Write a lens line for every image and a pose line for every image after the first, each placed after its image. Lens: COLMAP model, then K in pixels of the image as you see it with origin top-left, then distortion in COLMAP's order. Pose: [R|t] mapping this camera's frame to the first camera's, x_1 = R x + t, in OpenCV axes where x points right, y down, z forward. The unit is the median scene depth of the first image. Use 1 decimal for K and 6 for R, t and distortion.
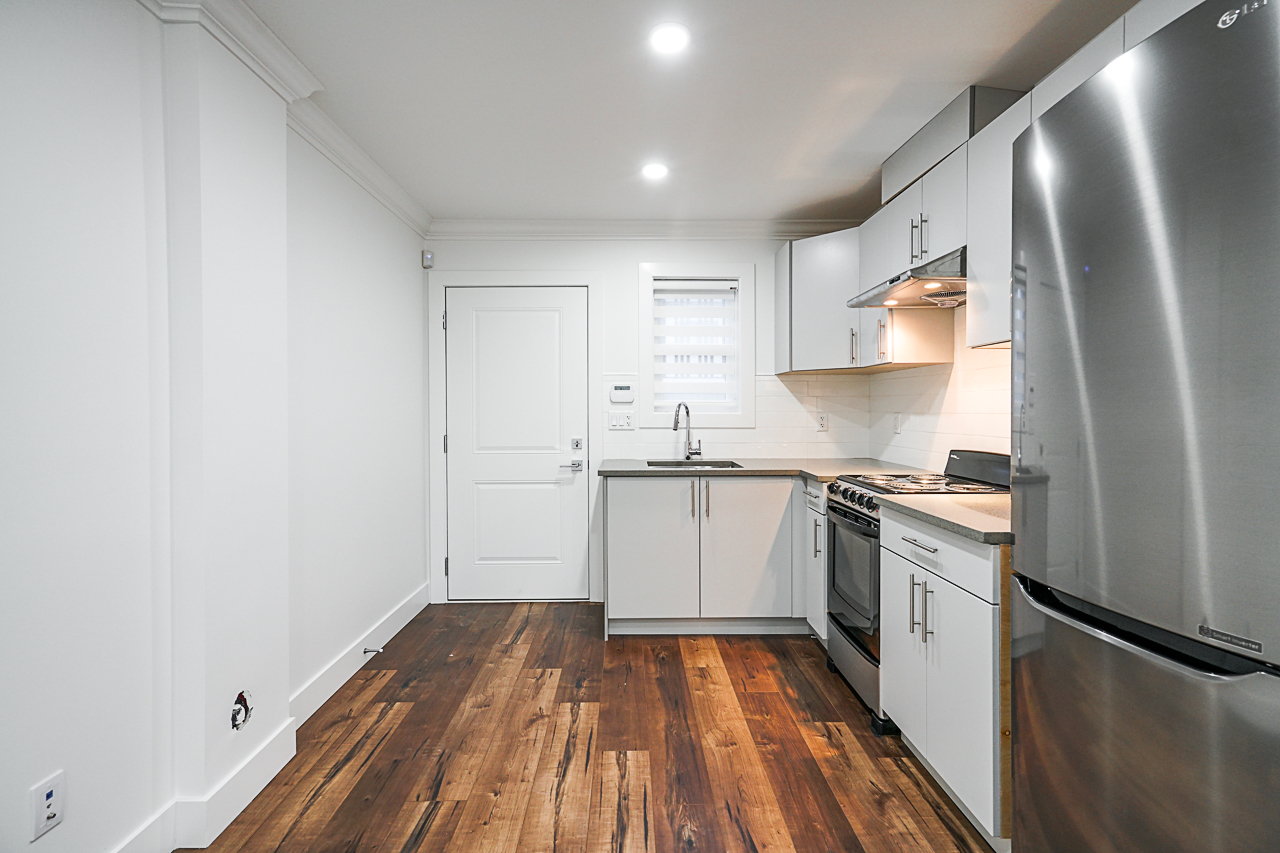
lens RADIAL K [[574.6, 0, 635.4], [0, 574.6, 416.8], [0, 0, 1]] dist [-0.012652, 0.015604]
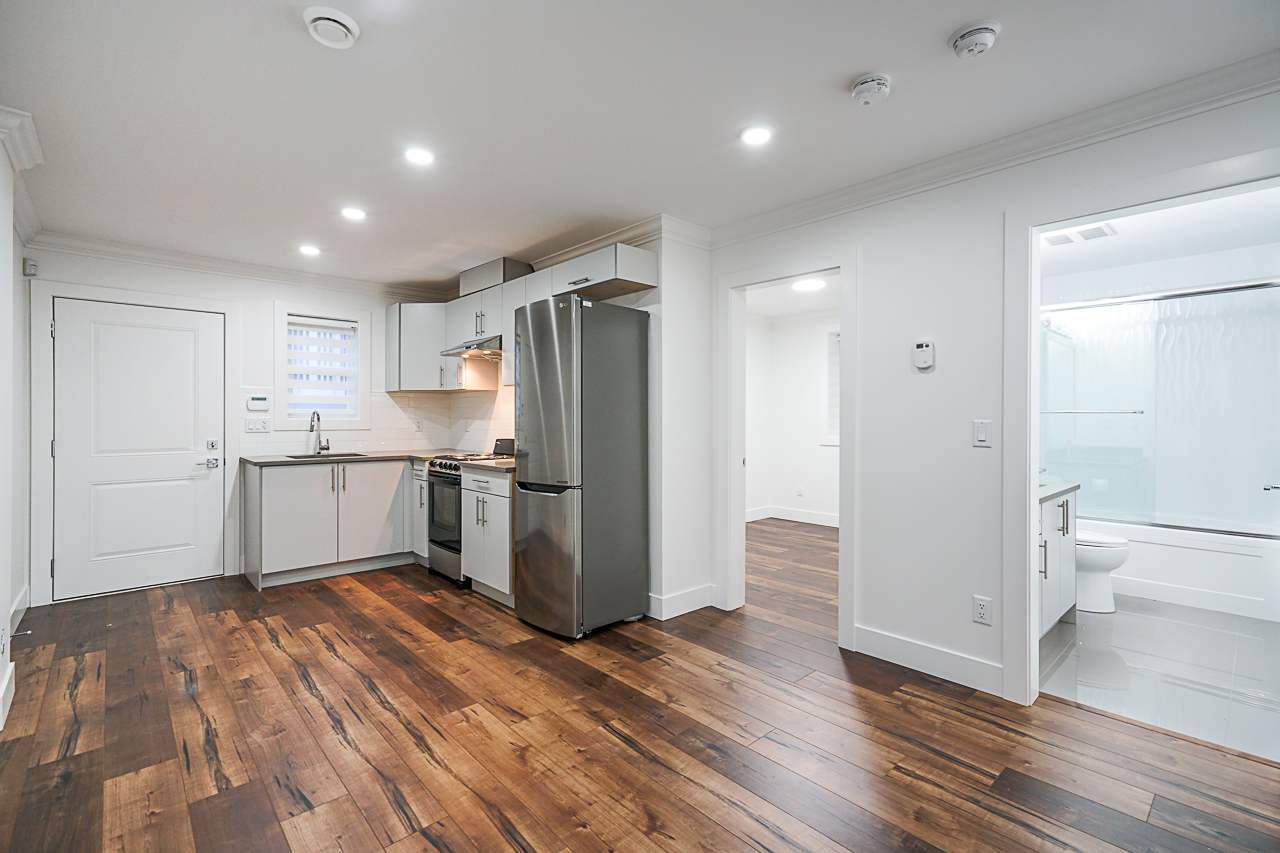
lens RADIAL K [[574.6, 0, 635.4], [0, 574.6, 416.8], [0, 0, 1]] dist [-0.012652, 0.015604]
pose [[0.748767, 0.003078, 0.662826, -0.323079], [0.005457, 0.999927, -0.010808, 0.009666], [-0.662810, 0.011709, 0.748696, -0.649101]]
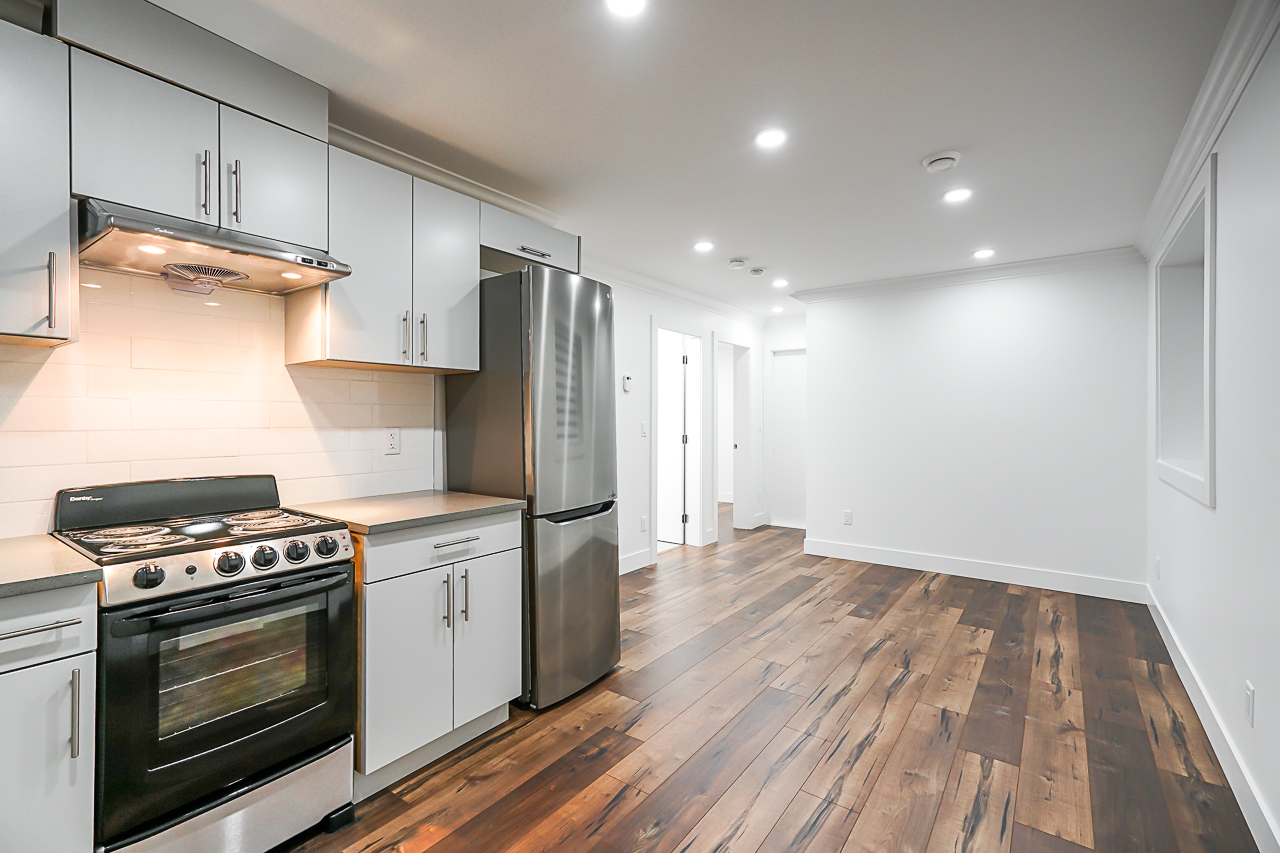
lens RADIAL K [[574.6, 0, 635.4], [0, 574.6, 416.8], [0, 0, 1]] dist [-0.012652, 0.015604]
pose [[-0.793082, 0.005240, 0.609092, -0.329220], [0.011359, 0.999916, 0.006188, -0.020631], [-0.609009, 0.011827, -0.793075, 1.150620]]
